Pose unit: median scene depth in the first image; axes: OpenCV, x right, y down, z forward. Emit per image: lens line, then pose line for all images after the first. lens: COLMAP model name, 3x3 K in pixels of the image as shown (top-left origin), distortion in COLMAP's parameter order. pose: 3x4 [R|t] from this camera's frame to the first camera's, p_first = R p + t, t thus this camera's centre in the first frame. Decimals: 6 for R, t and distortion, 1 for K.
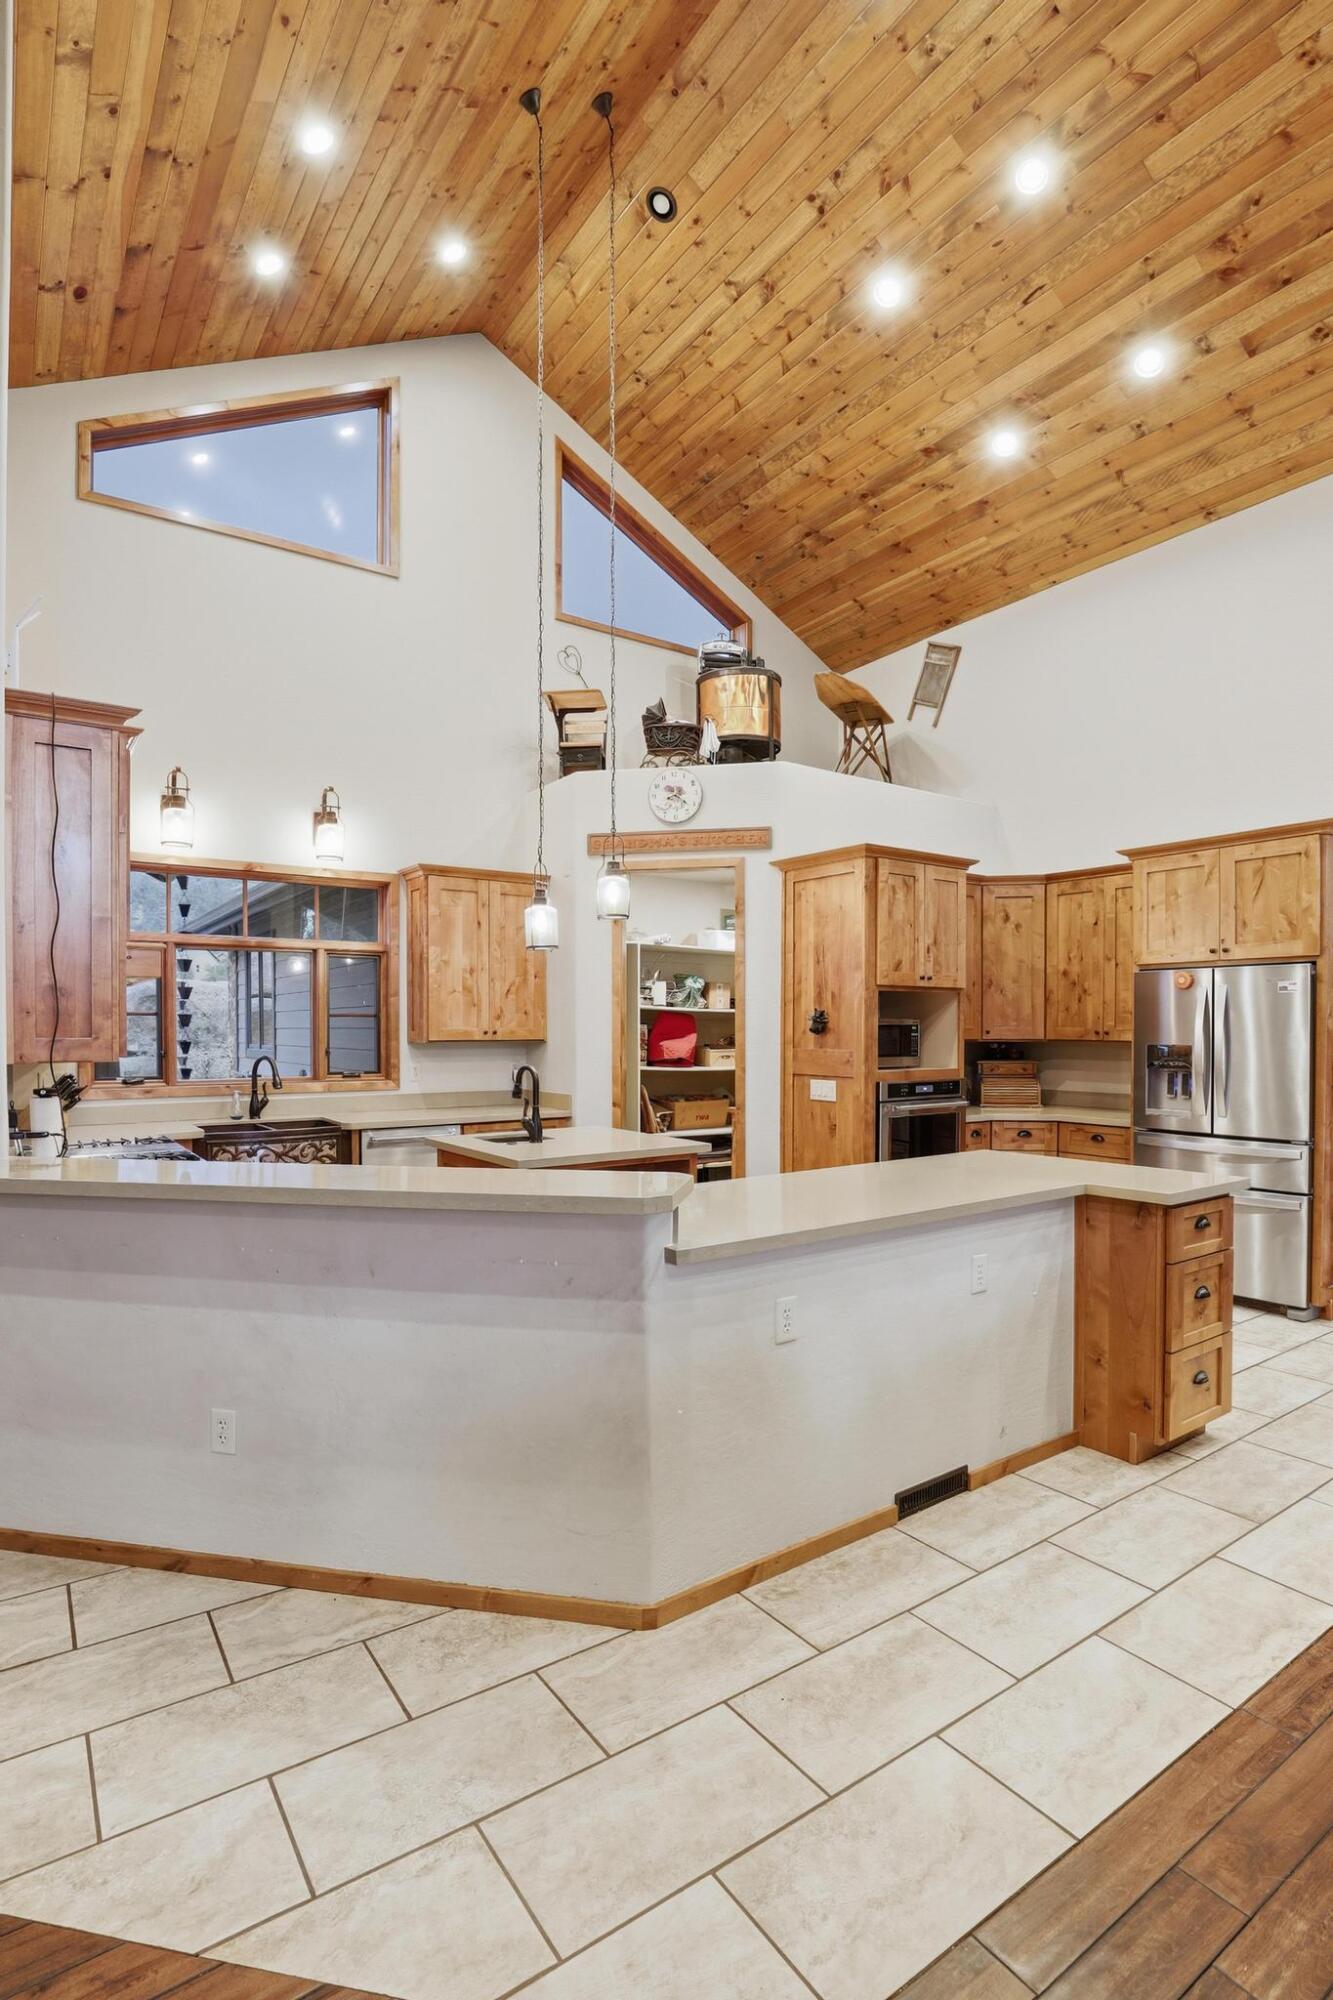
lens RADIAL K [[944.9, 0, 666.5], [0, 944.9, 1000.0], [0, 0, 1]] dist [-0.025147, 0.000196]
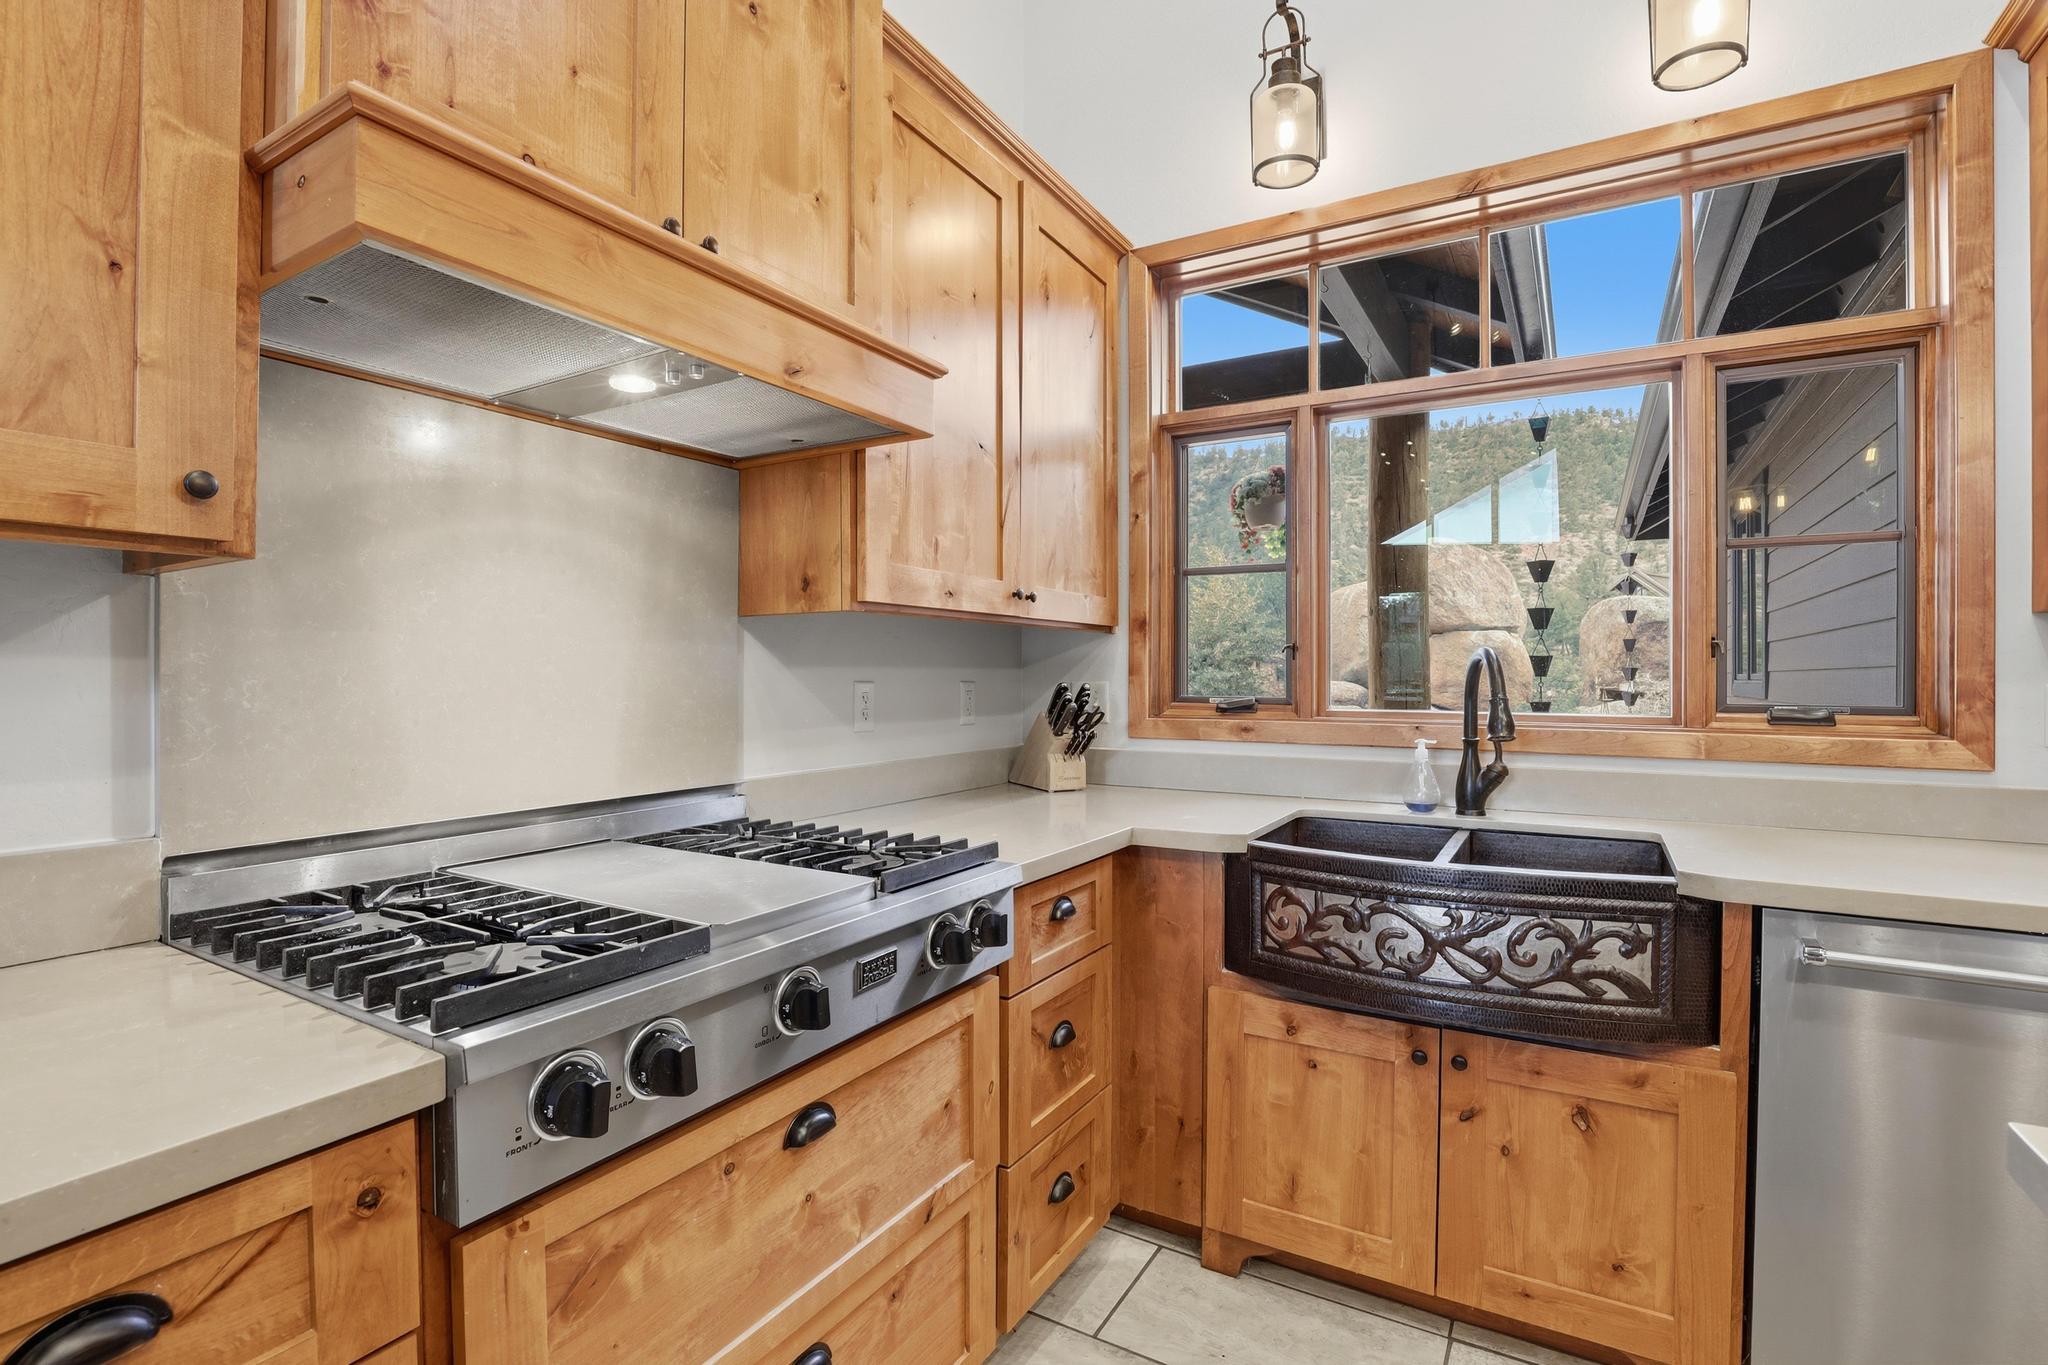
lens RADIAL K [[967.5, 0, 1024.0], [0, 967.5, 682.5], [0, 0, 1]] dist [-0.025147, 0.000196]
pose [[0.411917, 0.007310, -0.911192, -0.156729], [0.023033, 0.999565, 0.018431, 0.061031], [0.910930, -0.028580, 0.411570, 0.673613]]
